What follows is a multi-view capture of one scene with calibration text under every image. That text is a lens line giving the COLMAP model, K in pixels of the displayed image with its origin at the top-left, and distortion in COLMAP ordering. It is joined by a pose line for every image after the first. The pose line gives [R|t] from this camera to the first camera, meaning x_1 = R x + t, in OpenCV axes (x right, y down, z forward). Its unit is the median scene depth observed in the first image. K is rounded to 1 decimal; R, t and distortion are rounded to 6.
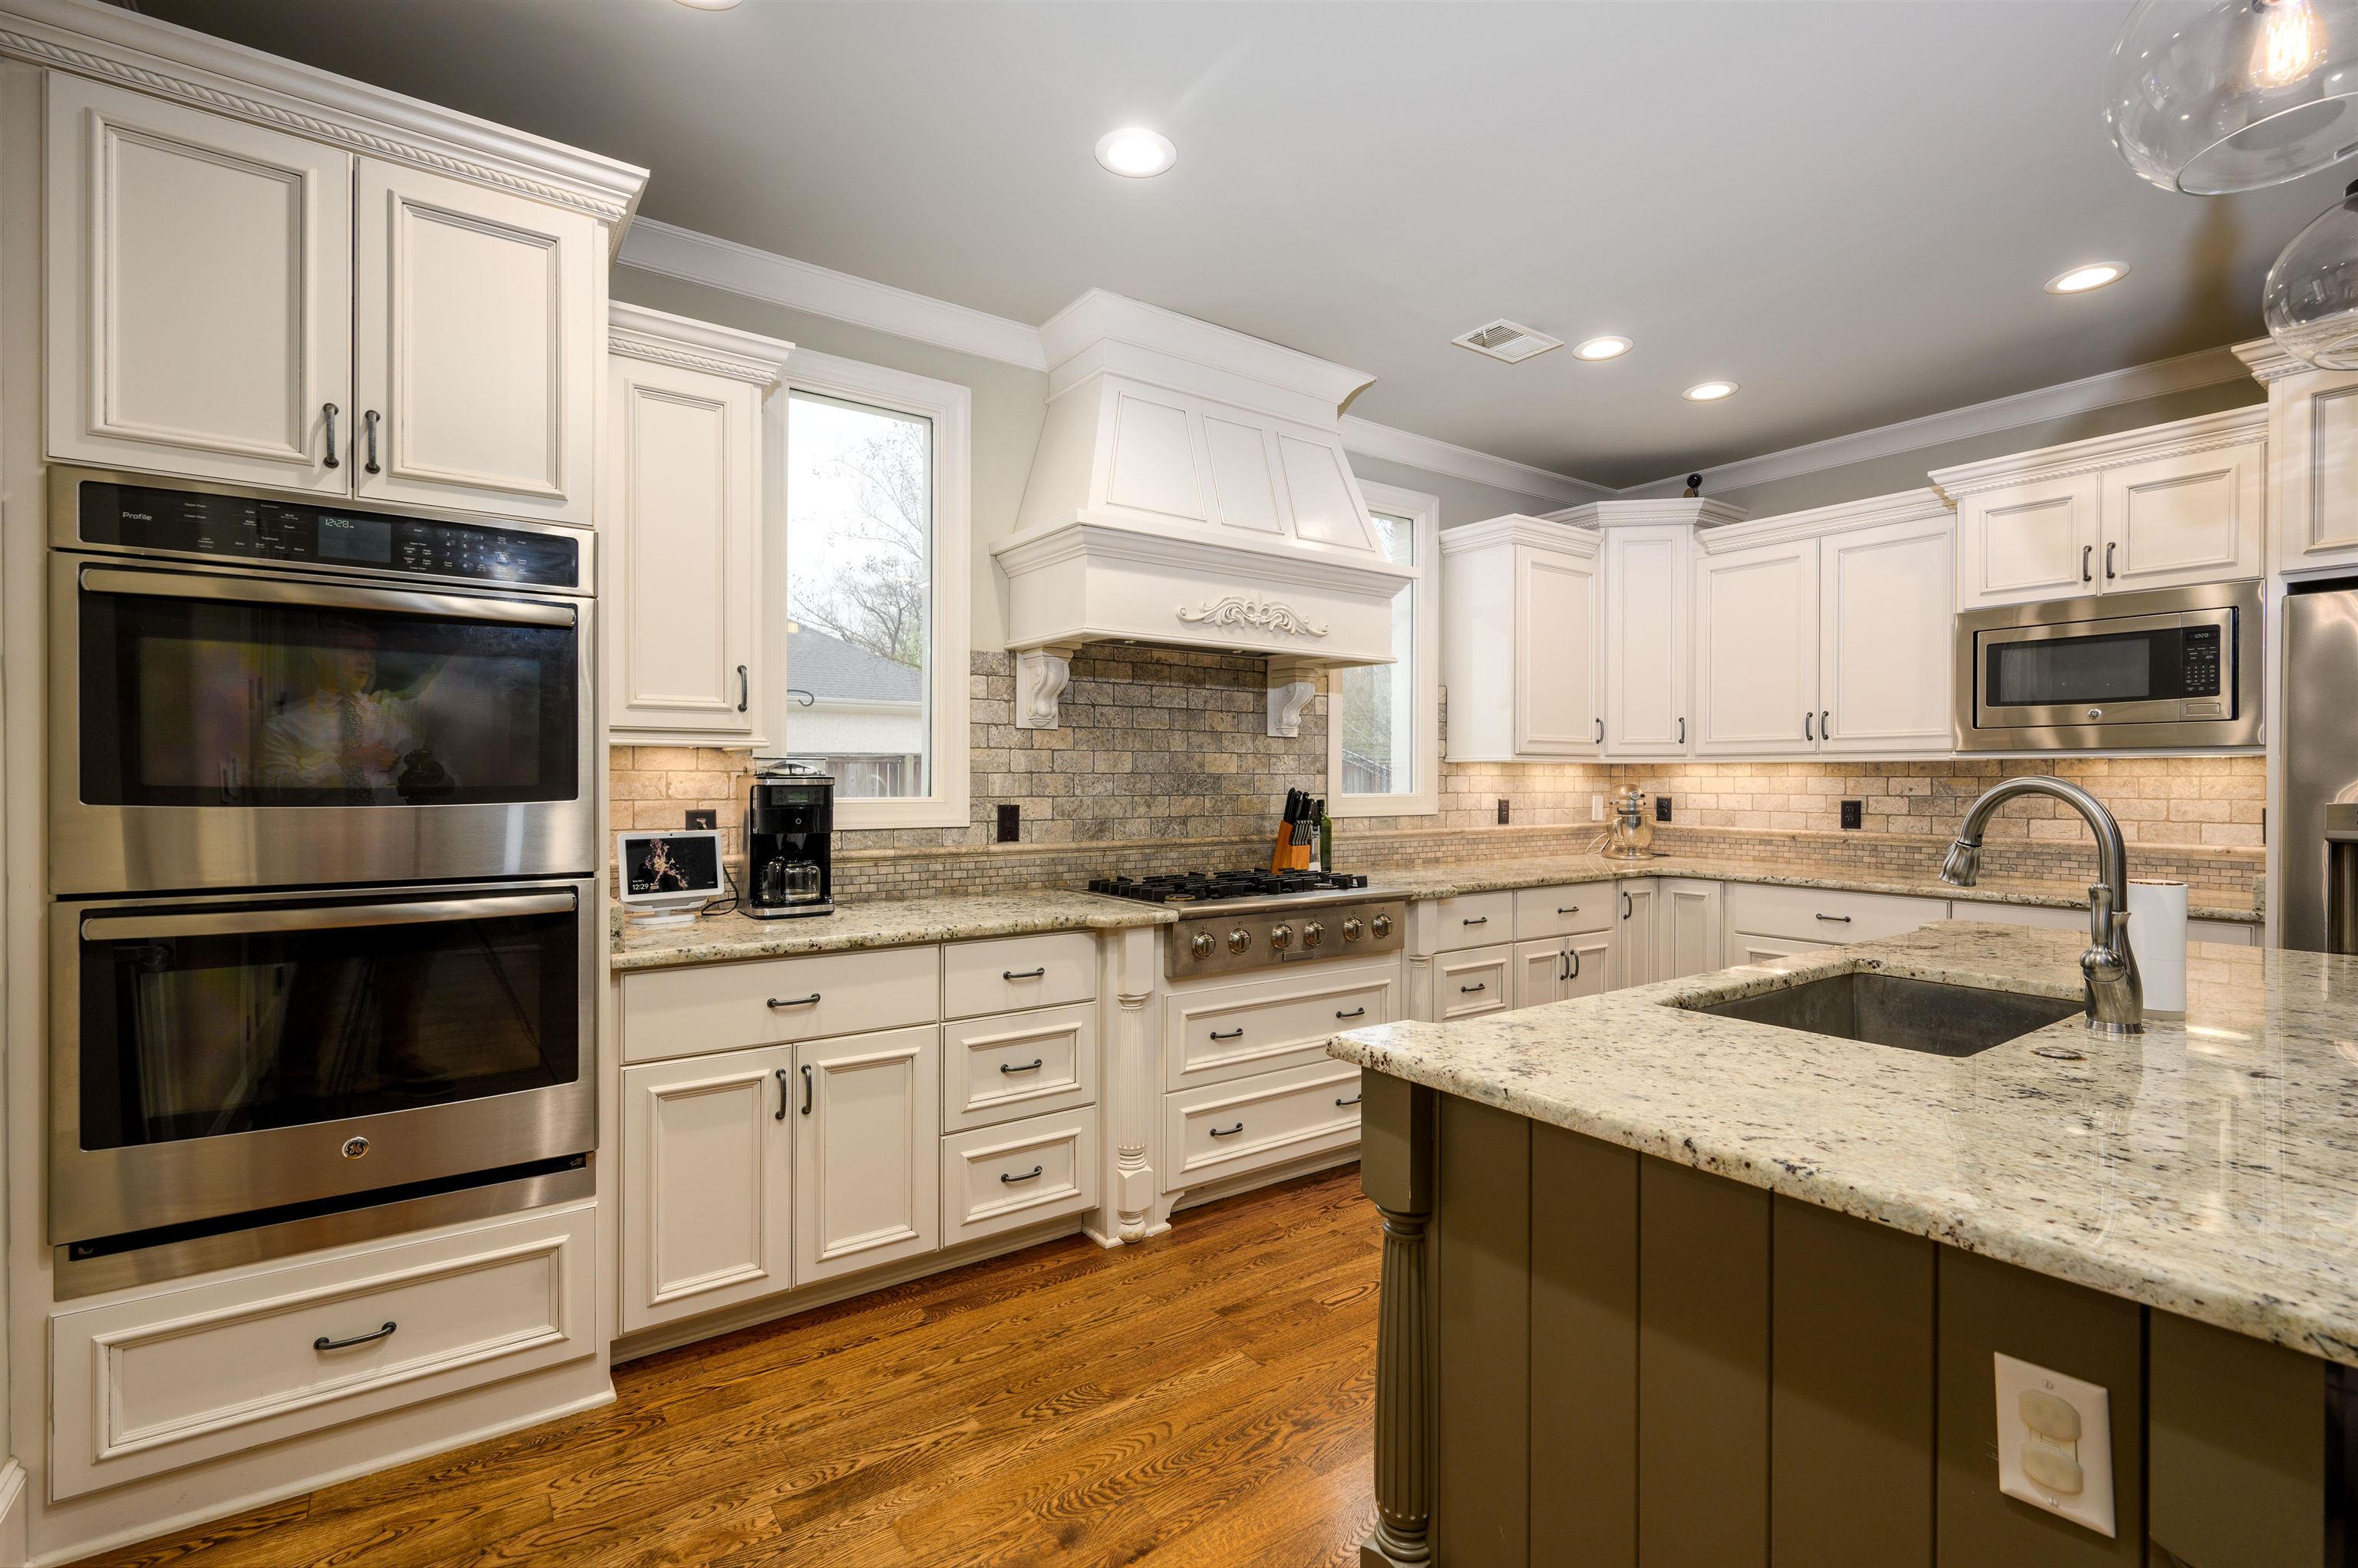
lens RADIAL K [[1088.5, 0, 1273.2], [0, 1088.5, 780.8], [0, 0, 1]] dist [-0.001940, -0.000351]
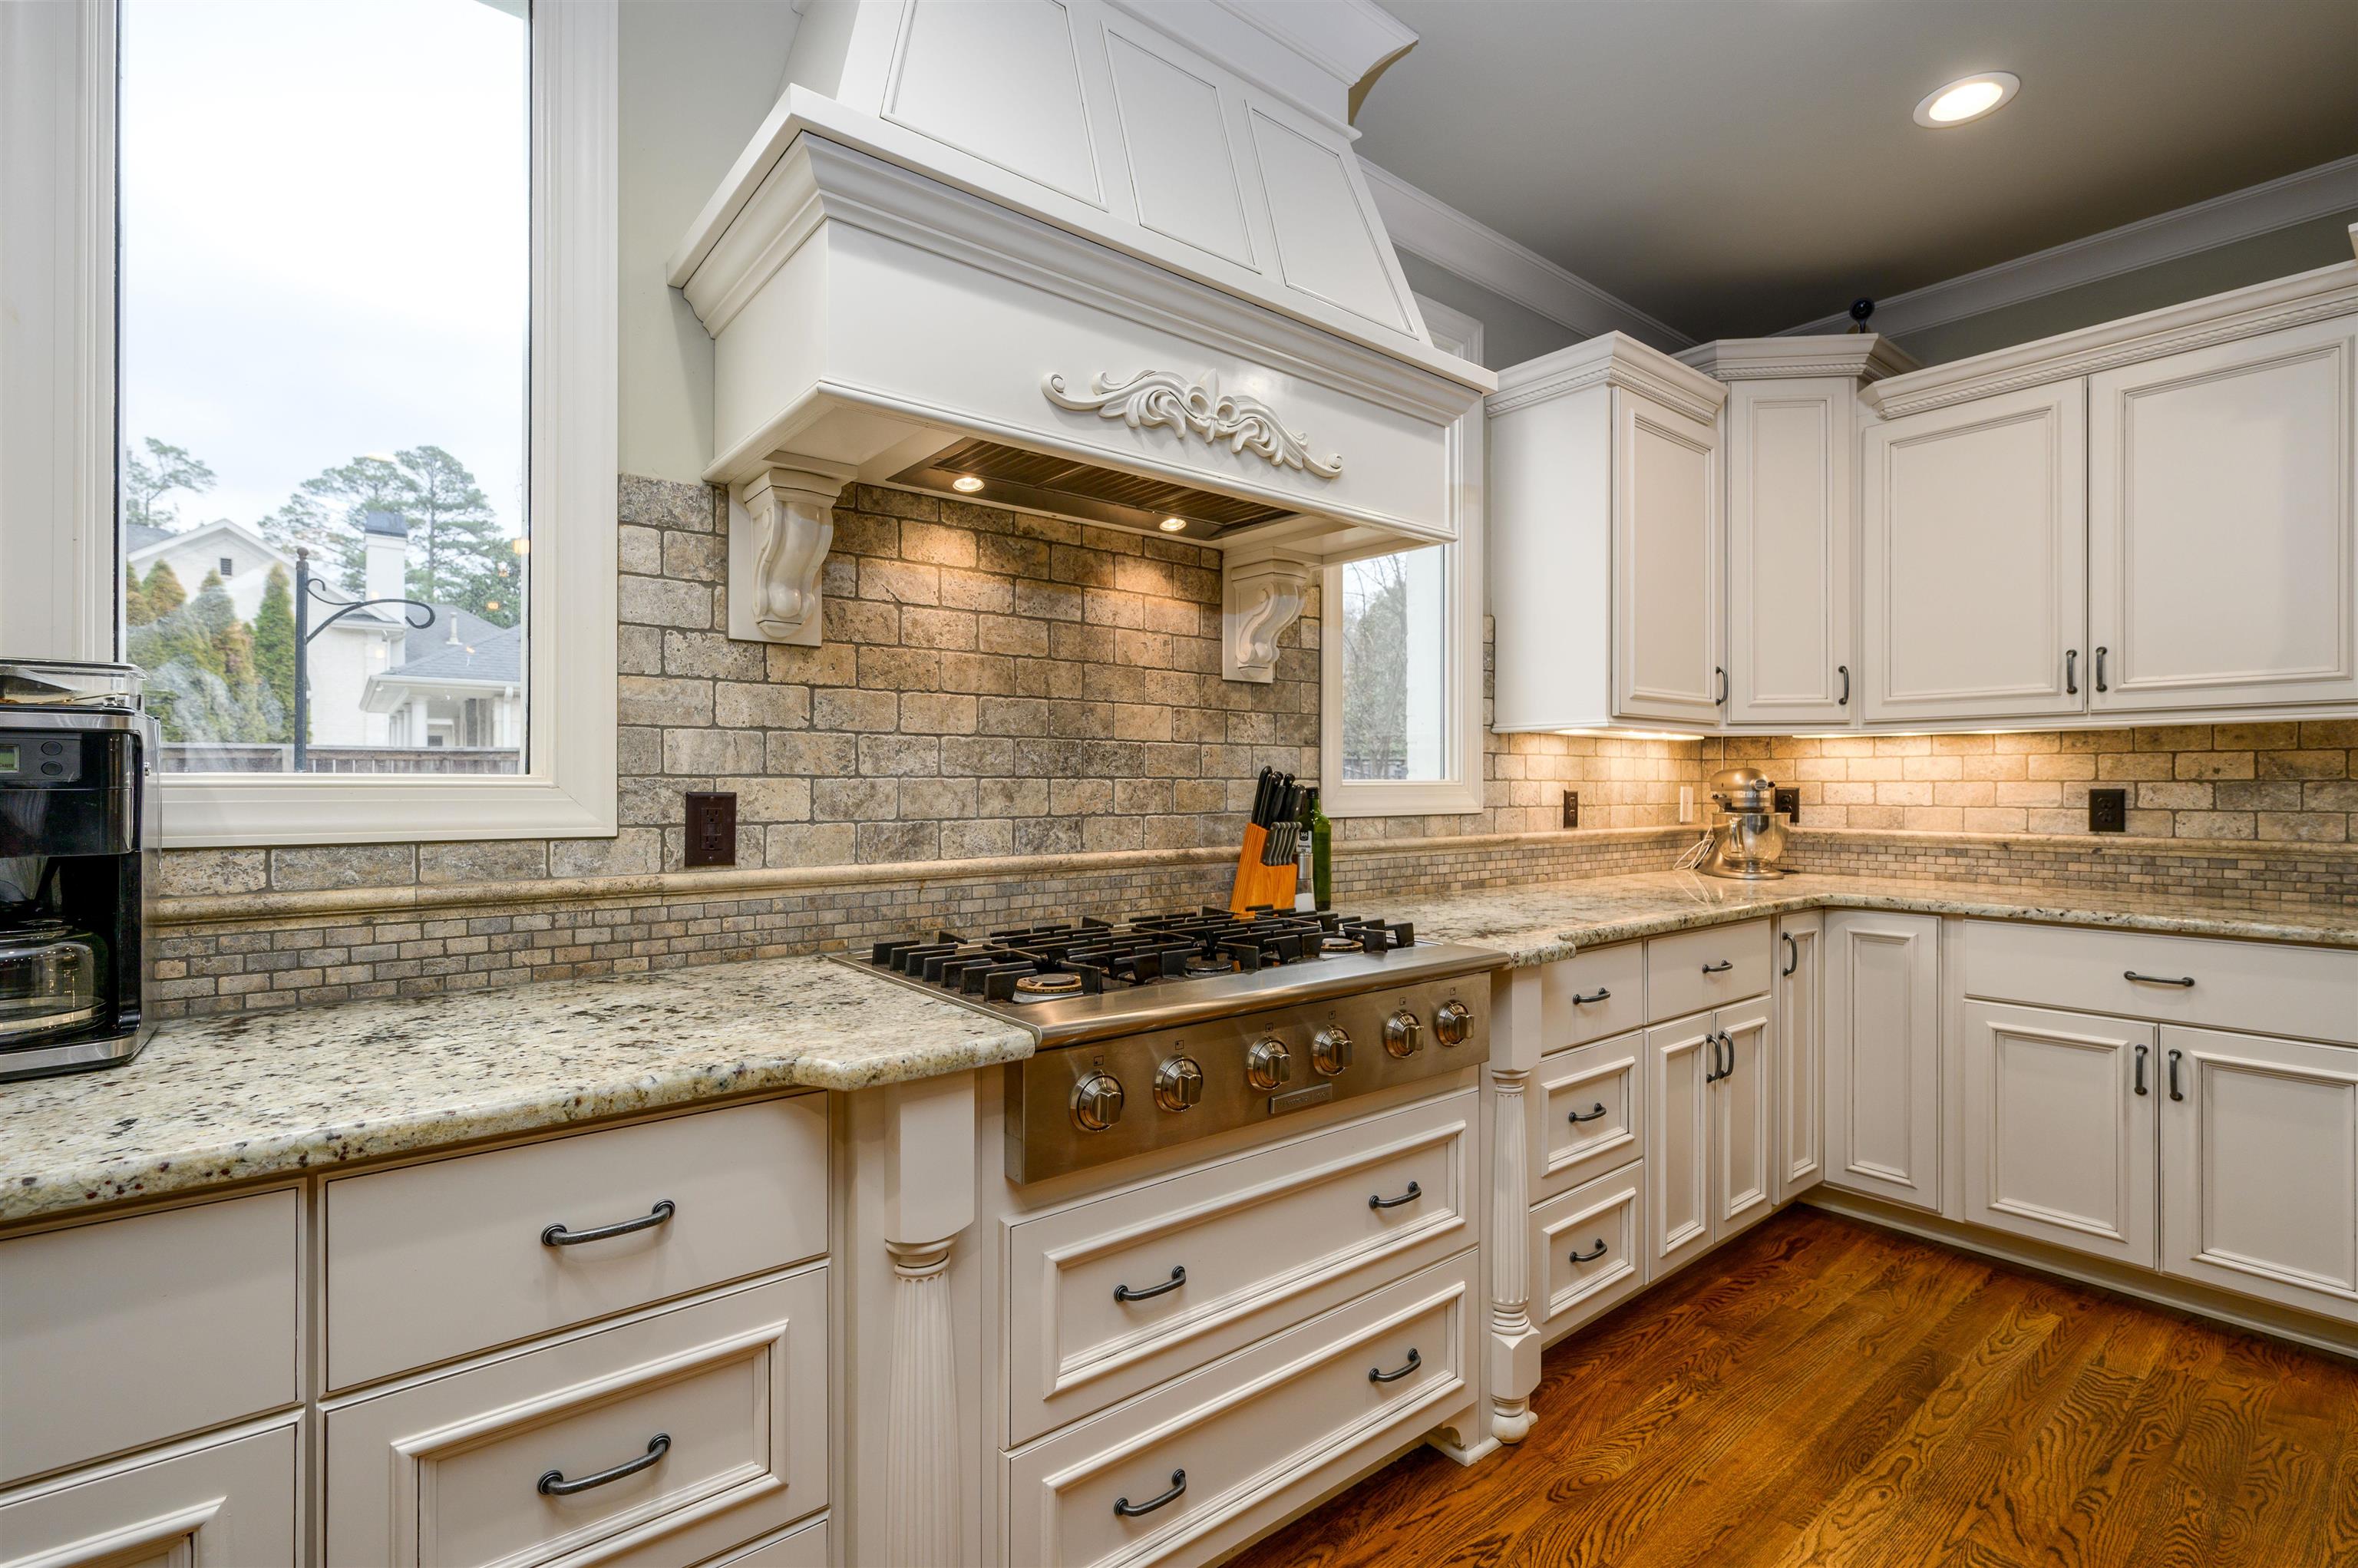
lens RADIAL K [[1088.5, 0, 1273.2], [0, 1088.5, 780.8], [0, 0, 1]] dist [-0.001940, -0.000351]
pose [[0.998229, -0.002012, 0.059450, -0.014900], [0.002321, 0.999984, -0.005133, 0.018714], [-0.059439, 0.005261, 0.998218, 0.454810]]
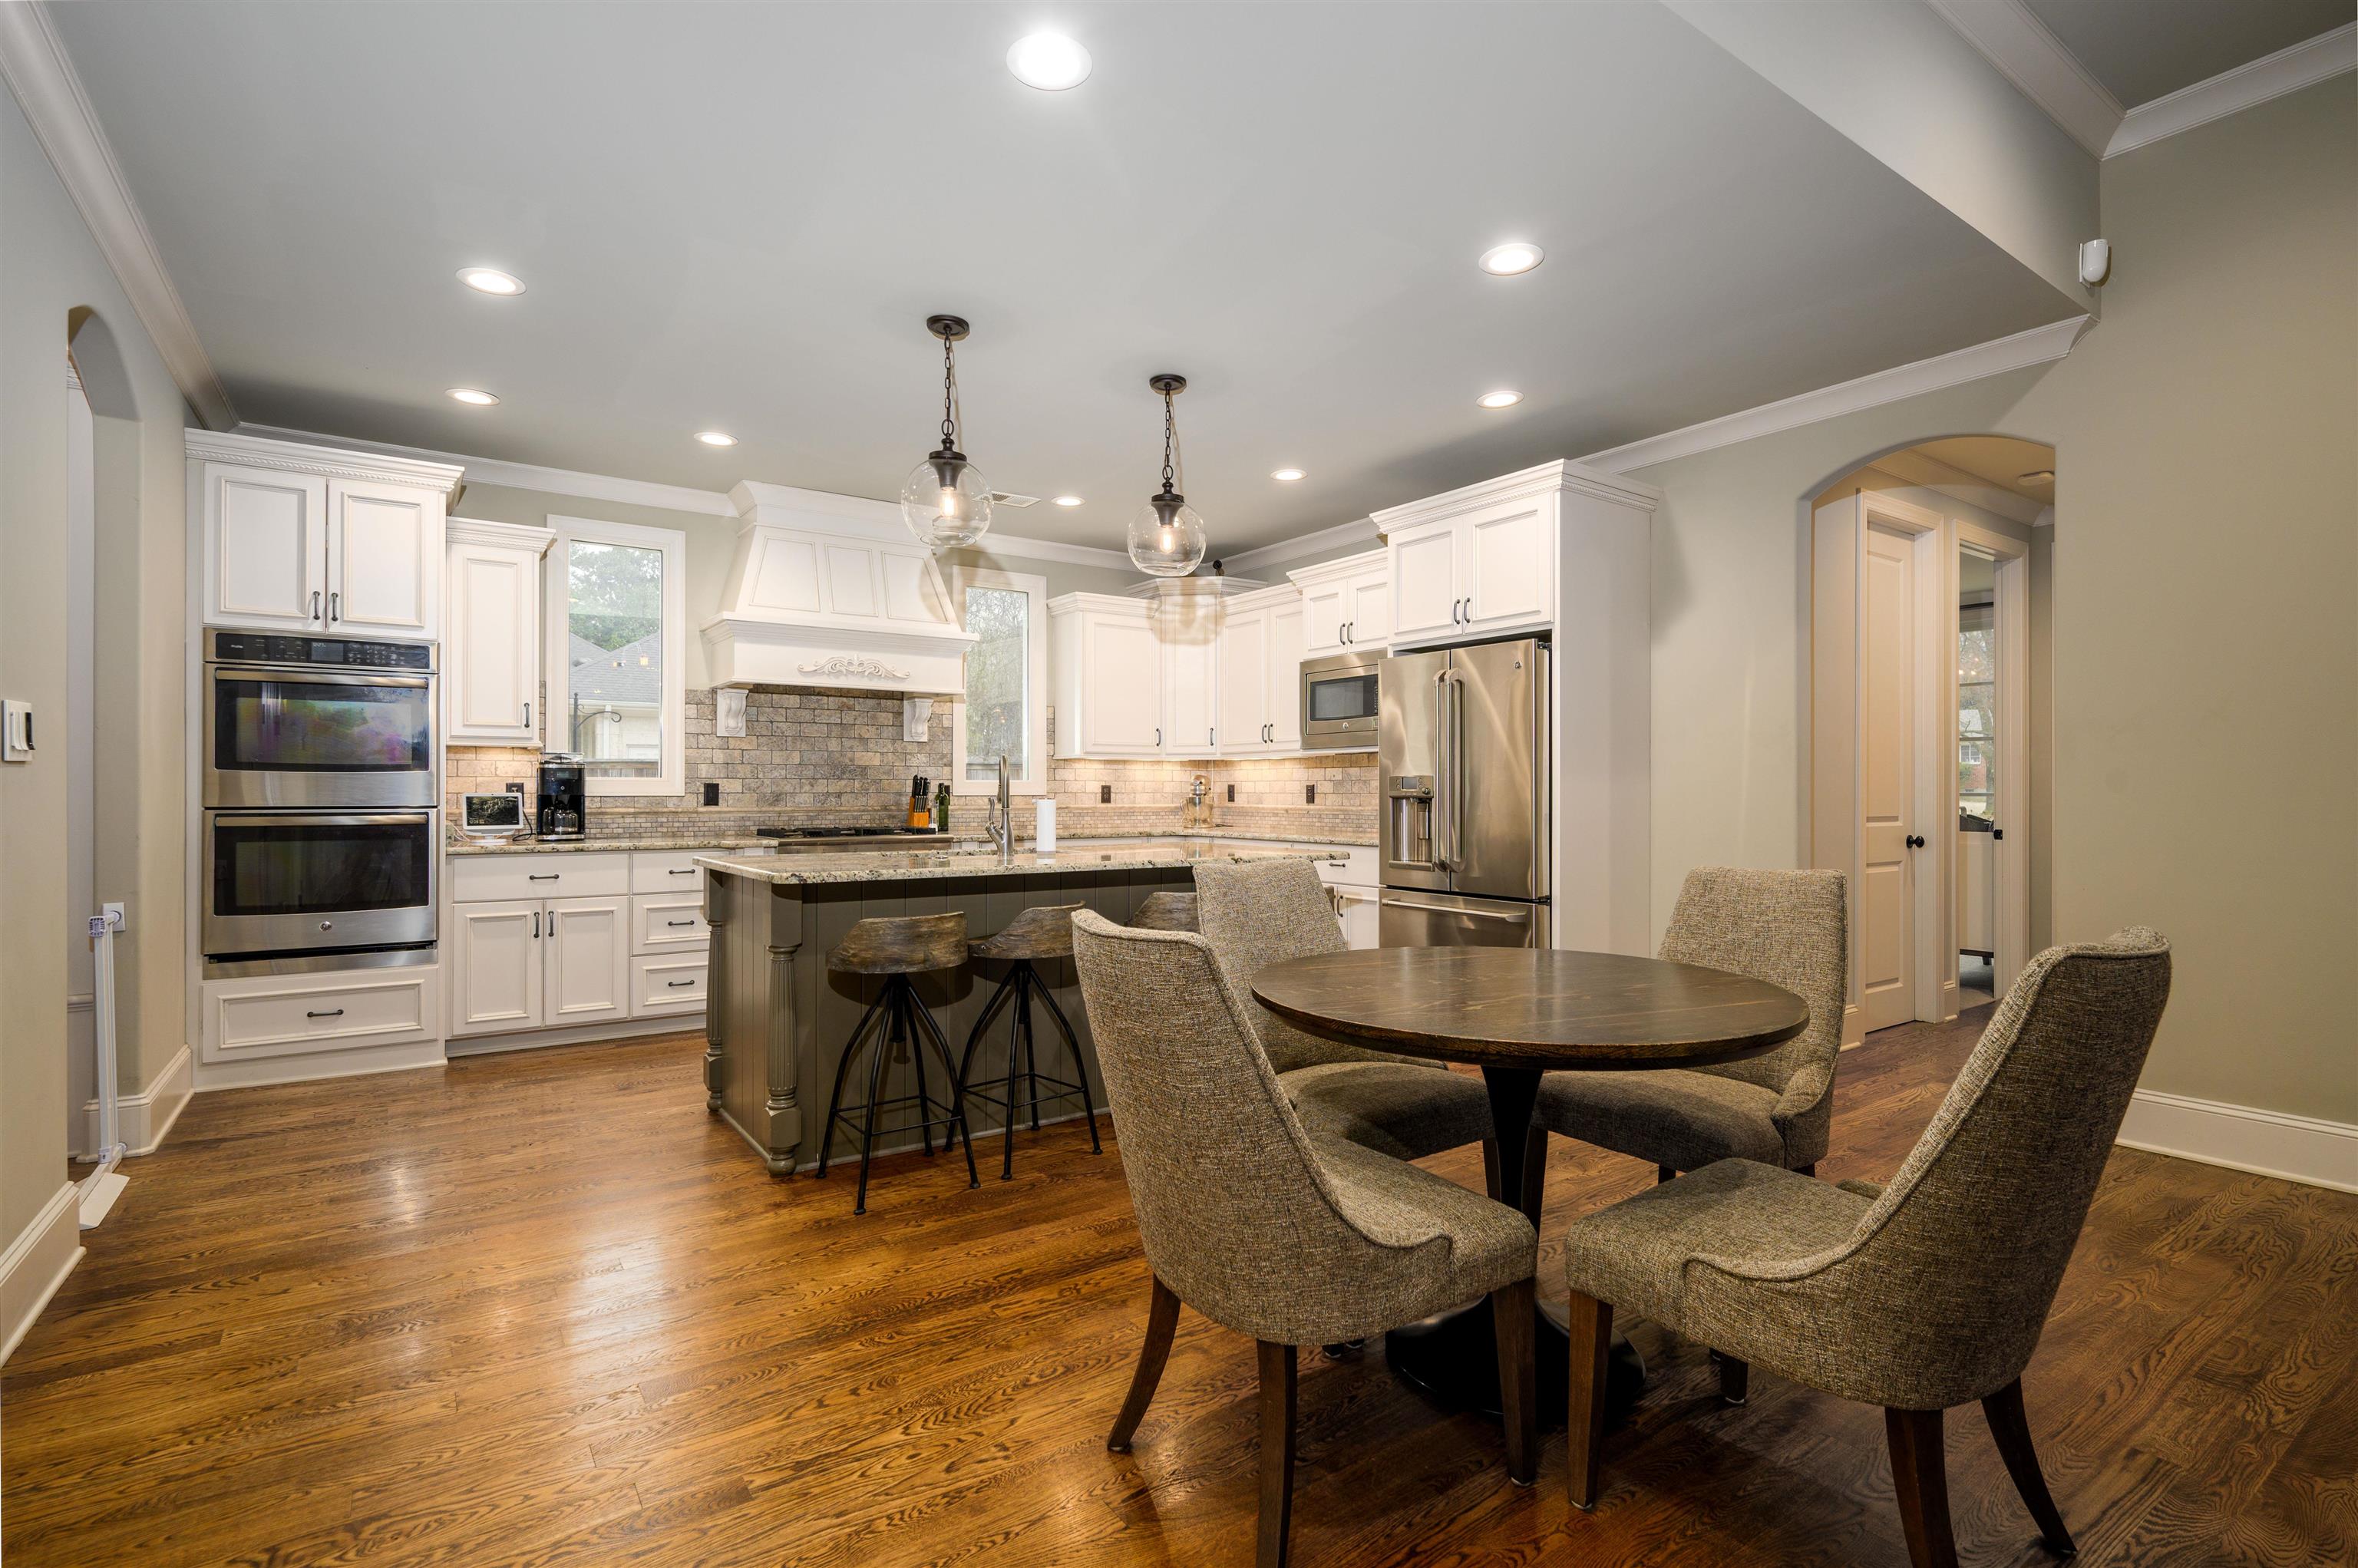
lens RADIAL K [[1116.1, 0, 1179.0], [0, 1116.1, 784.0], [0, 0, 1]] dist [0.000078, -0.000019]
pose [[0.998724, -0.000279, -0.050510, 0.506434], [0.000059, 0.999991, -0.004358, 0.028670], [0.050511, 0.004349, 0.998714, -0.596563]]
